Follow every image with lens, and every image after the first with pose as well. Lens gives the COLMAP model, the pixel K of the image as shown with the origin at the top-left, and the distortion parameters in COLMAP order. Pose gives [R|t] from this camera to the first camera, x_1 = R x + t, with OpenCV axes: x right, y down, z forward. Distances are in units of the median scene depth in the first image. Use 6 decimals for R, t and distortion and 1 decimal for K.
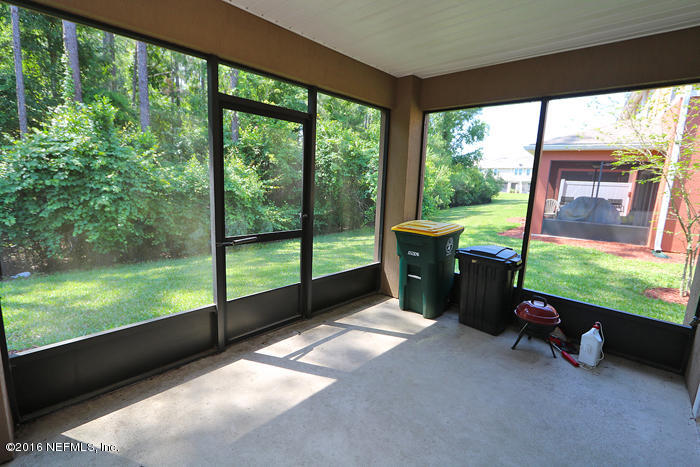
lens RADIAL K [[324.8, 0, 348.1], [0, 324.8, 237.0], [0, 0, 1]] dist [-0.023794, -0.000067]
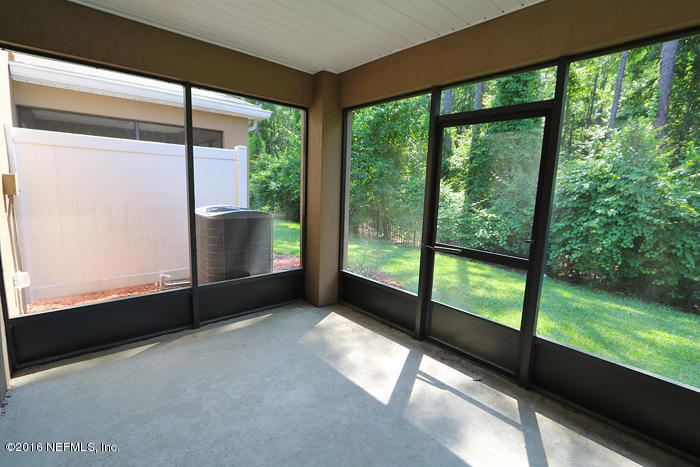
lens RADIAL K [[324.8, 0, 348.1], [0, 324.8, 237.0], [0, 0, 1]] dist [-0.023794, -0.000067]
pose [[-0.113505, 0.114559, -0.986911, 0.702133], [-0.208552, 0.968453, 0.136402, -0.099987], [0.971402, 0.221304, -0.086033, 0.744895]]
